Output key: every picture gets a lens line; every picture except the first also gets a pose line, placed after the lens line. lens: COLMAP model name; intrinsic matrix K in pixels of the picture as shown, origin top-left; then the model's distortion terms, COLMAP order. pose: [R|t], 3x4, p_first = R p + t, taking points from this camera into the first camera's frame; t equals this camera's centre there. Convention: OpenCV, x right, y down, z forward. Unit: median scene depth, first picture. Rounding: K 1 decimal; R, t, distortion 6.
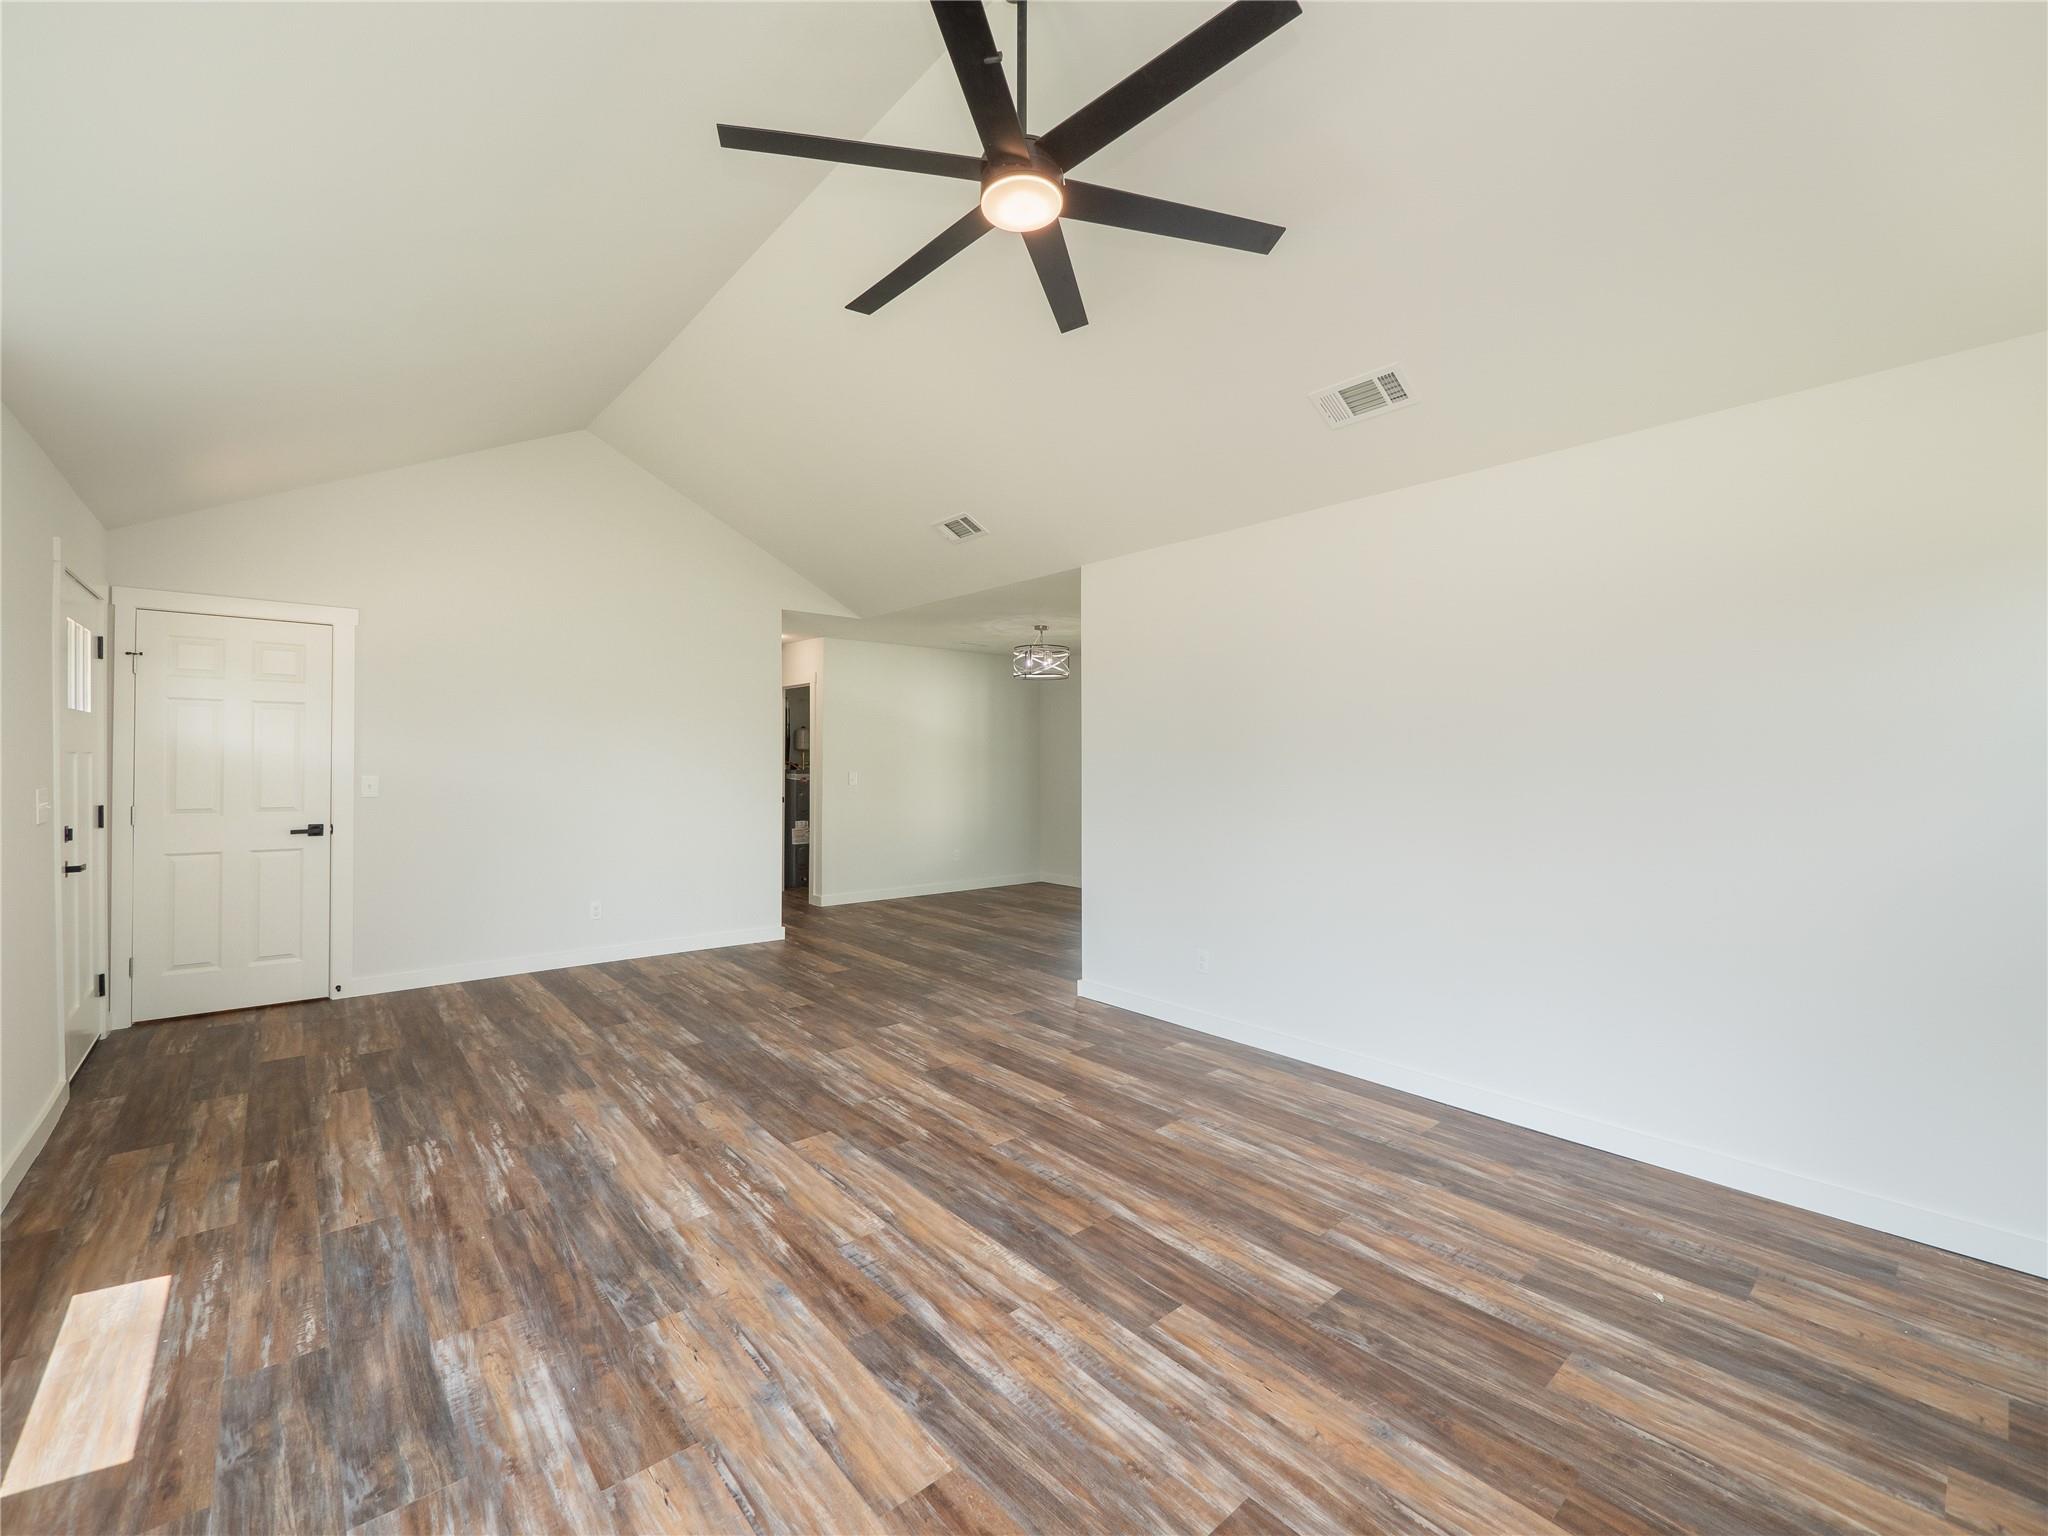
lens RADIAL K [[887.1, 0, 1034.2], [0, 887.1, 771.1], [0, 0, 1]] dist [-0.003242, 0.000329]
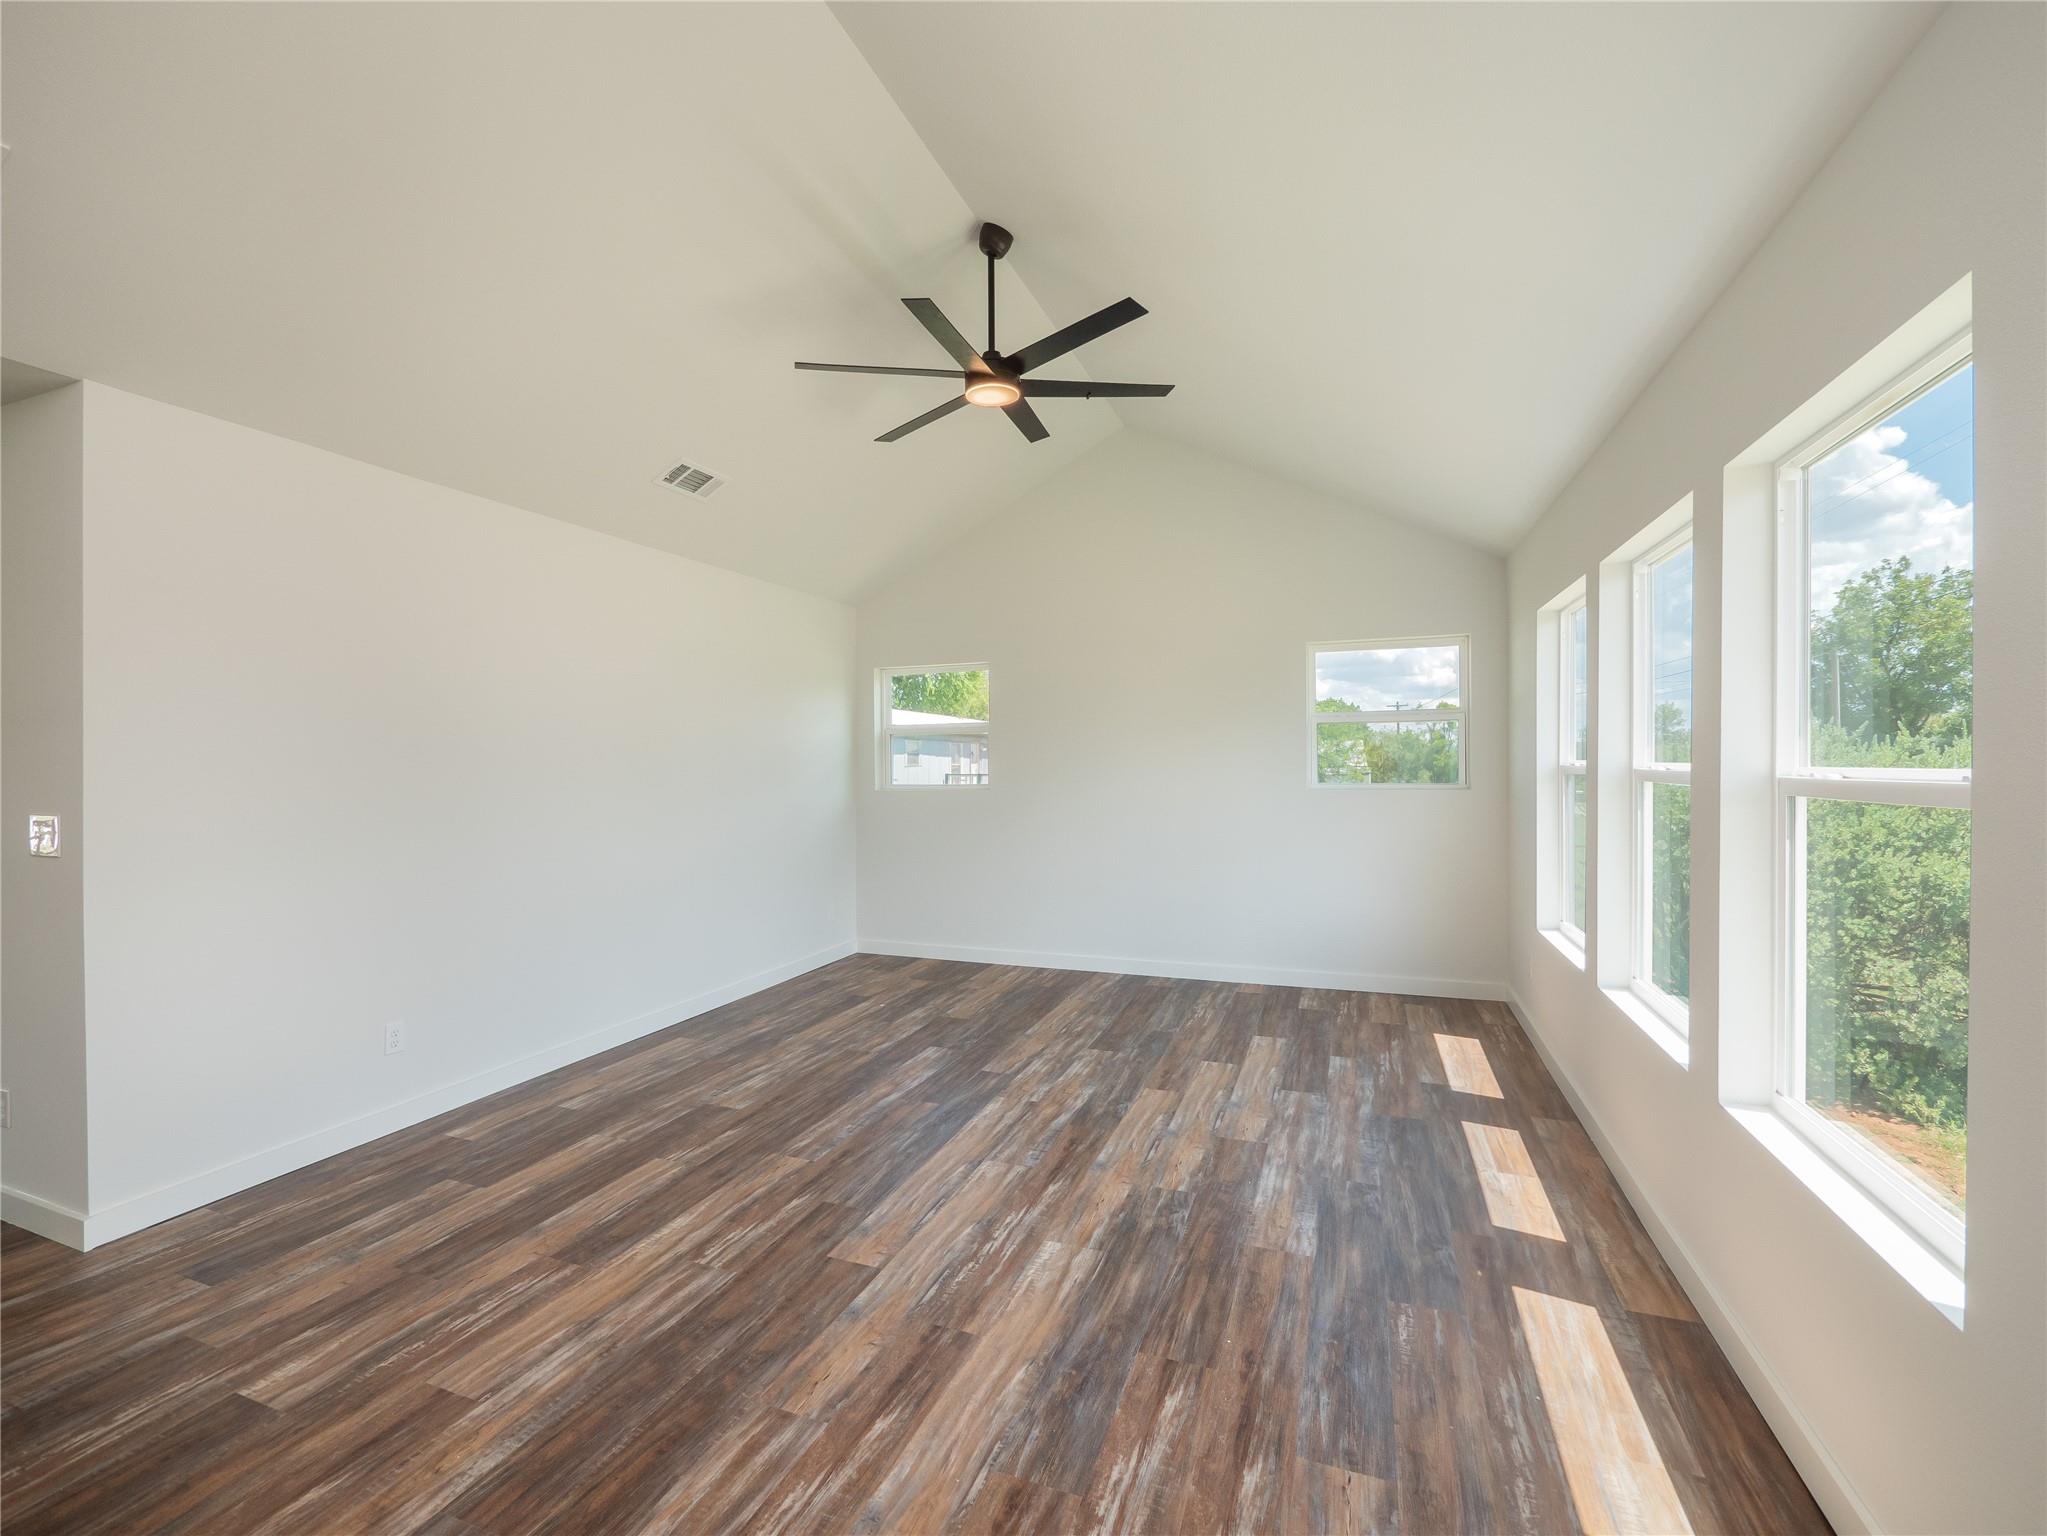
lens RADIAL K [[886.7, 0, 1023.9], [0, 886.7, 770.0], [0, 0, 1]] dist [-0.003242, 0.000329]
pose [[-0.486045, -0.006239, 0.873912, -1.184072], [0.015094, 0.999765, 0.015533, -0.022656], [-0.873803, 0.020741, -0.485837, 1.477251]]
